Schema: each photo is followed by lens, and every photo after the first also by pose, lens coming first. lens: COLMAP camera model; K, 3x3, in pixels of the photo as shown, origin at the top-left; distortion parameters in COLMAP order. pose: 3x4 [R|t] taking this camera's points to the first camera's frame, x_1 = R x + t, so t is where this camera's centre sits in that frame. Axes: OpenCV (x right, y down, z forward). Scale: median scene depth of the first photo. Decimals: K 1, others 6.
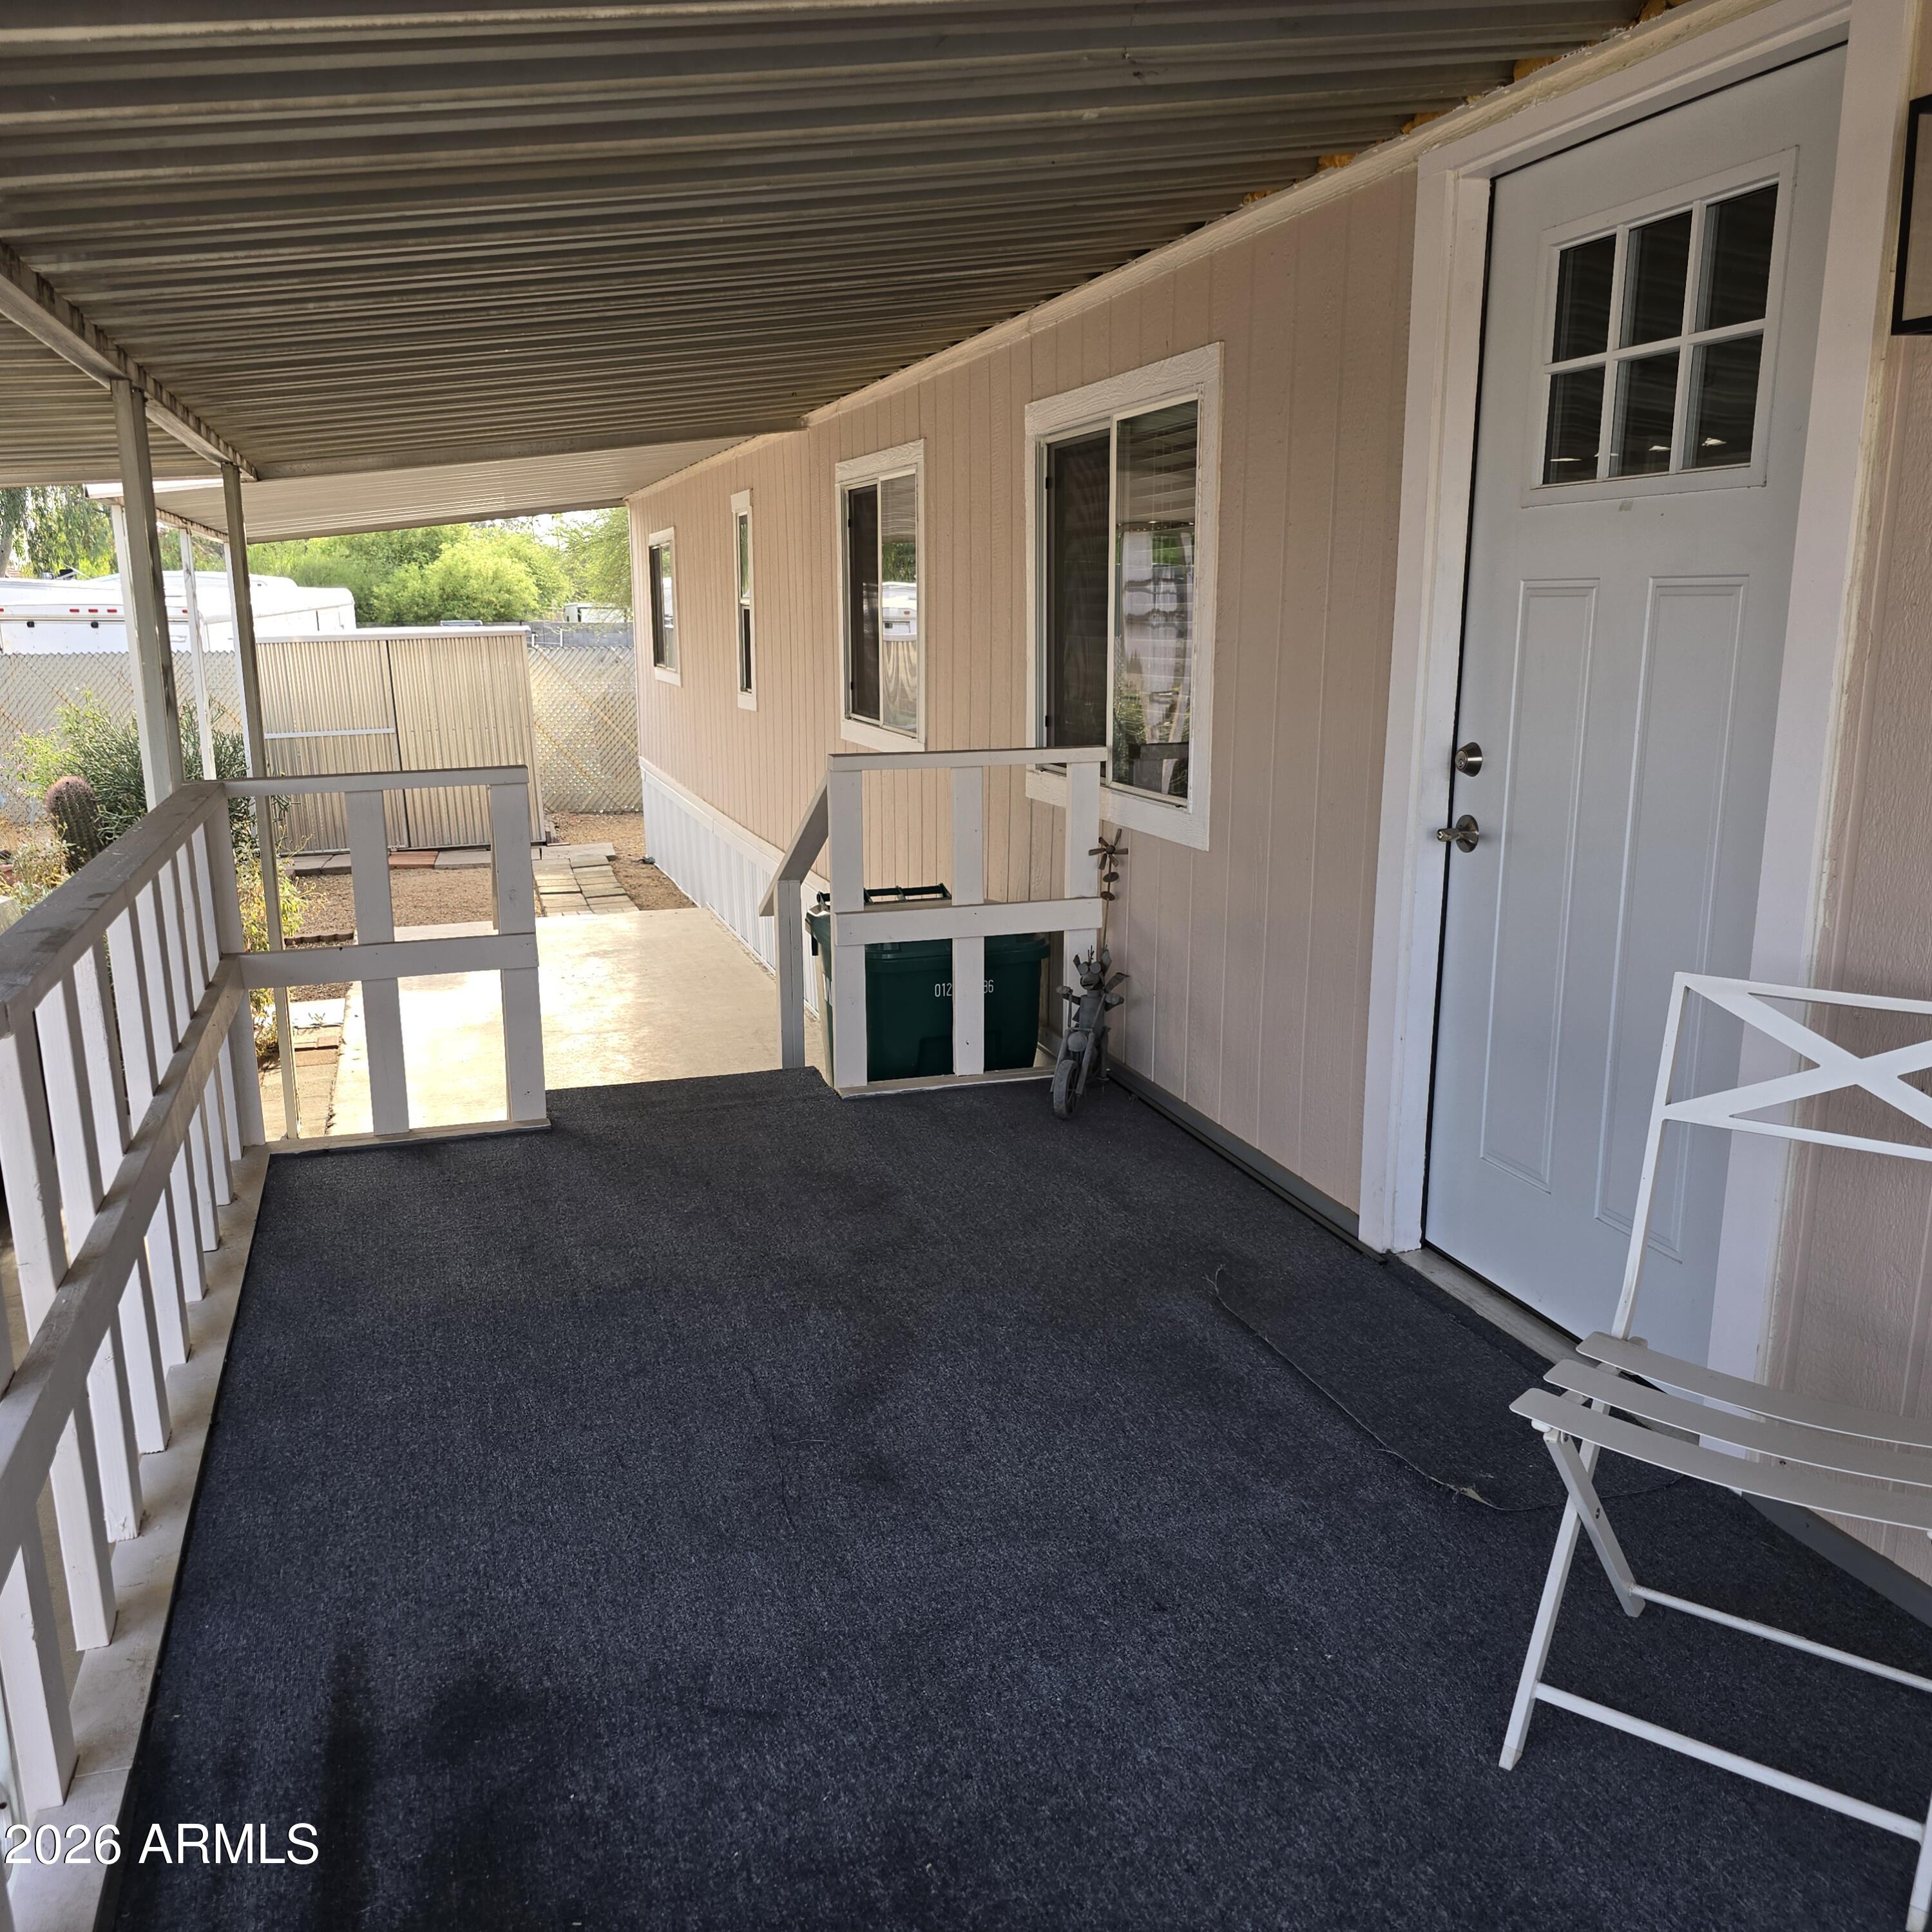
lens RADIAL K [[1726.1, 0, 966.0], [0, 1726.1, 966.0], [0, 0, 1]] dist [-0.001702, -0.079457]
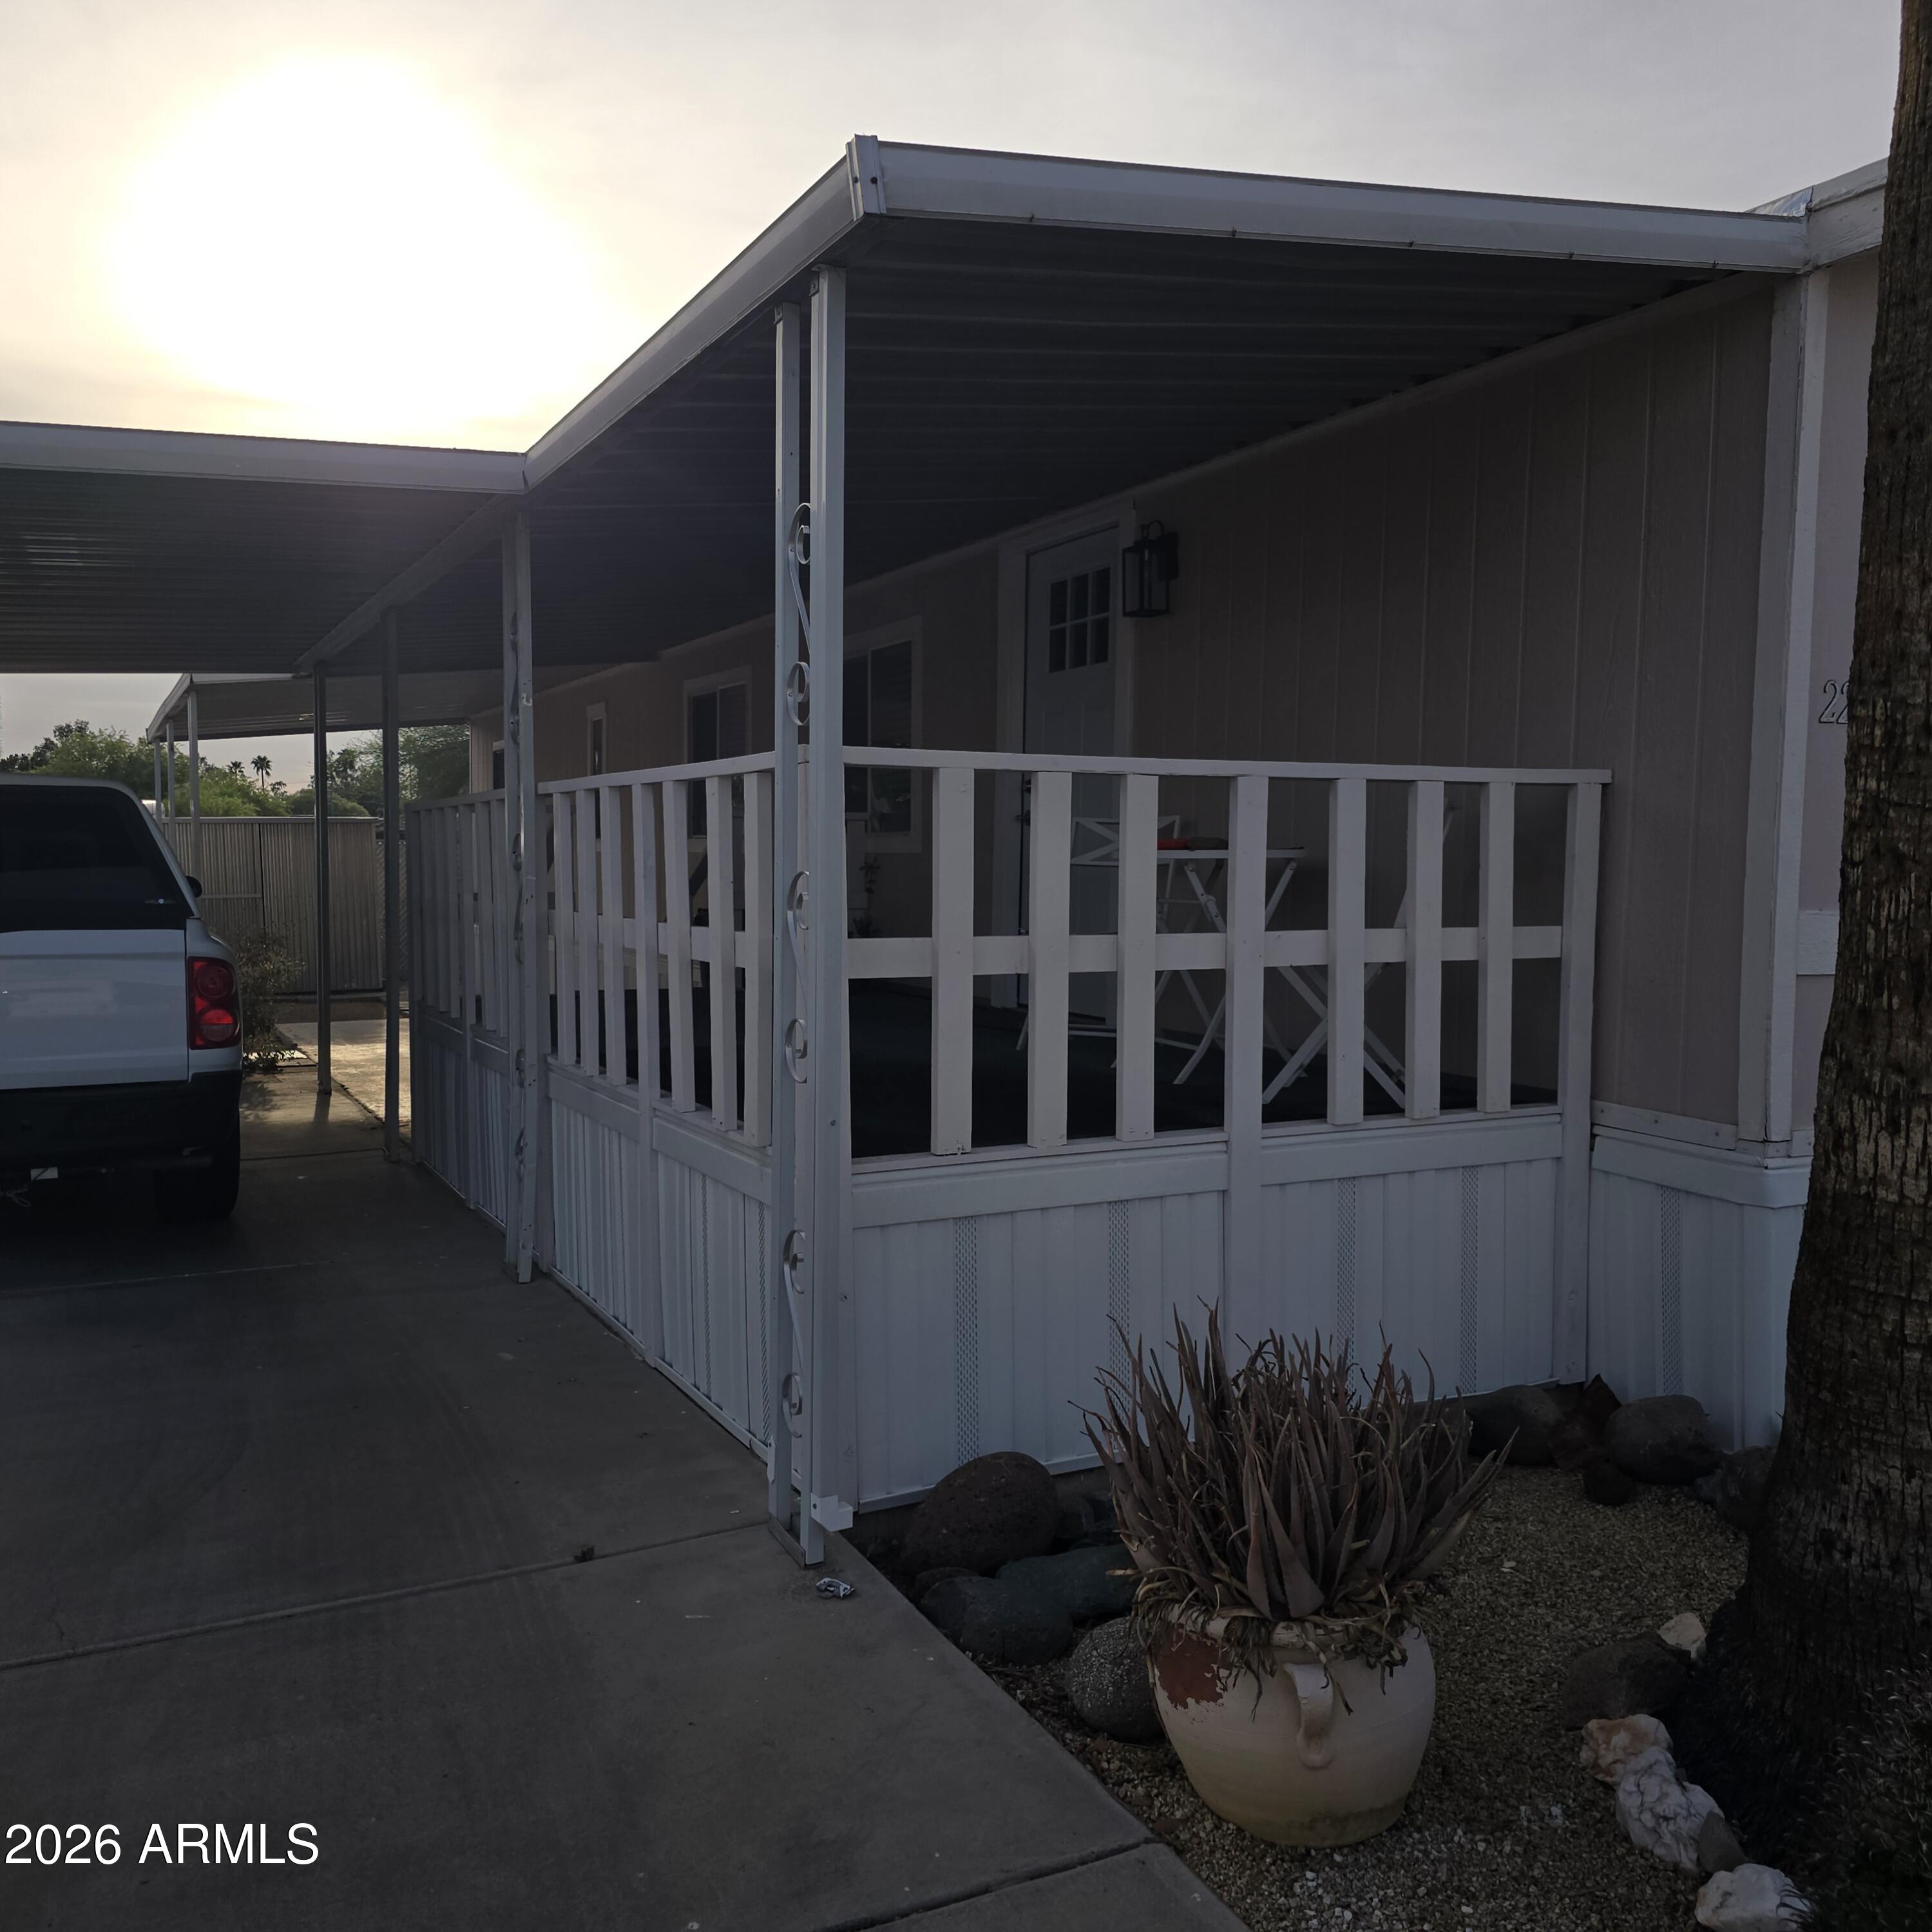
lens RADIAL K [[1726.1, 0, 966.0], [0, 1726.1, 966.0], [0, 0, 1]] dist [-0.001702, -0.079457]
pose [[0.987305, 0.002062, 0.158825, -0.185222], [0.020772, 0.989652, -0.141979, 0.503254], [-0.157474, 0.143475, 0.977045, -1.394490]]
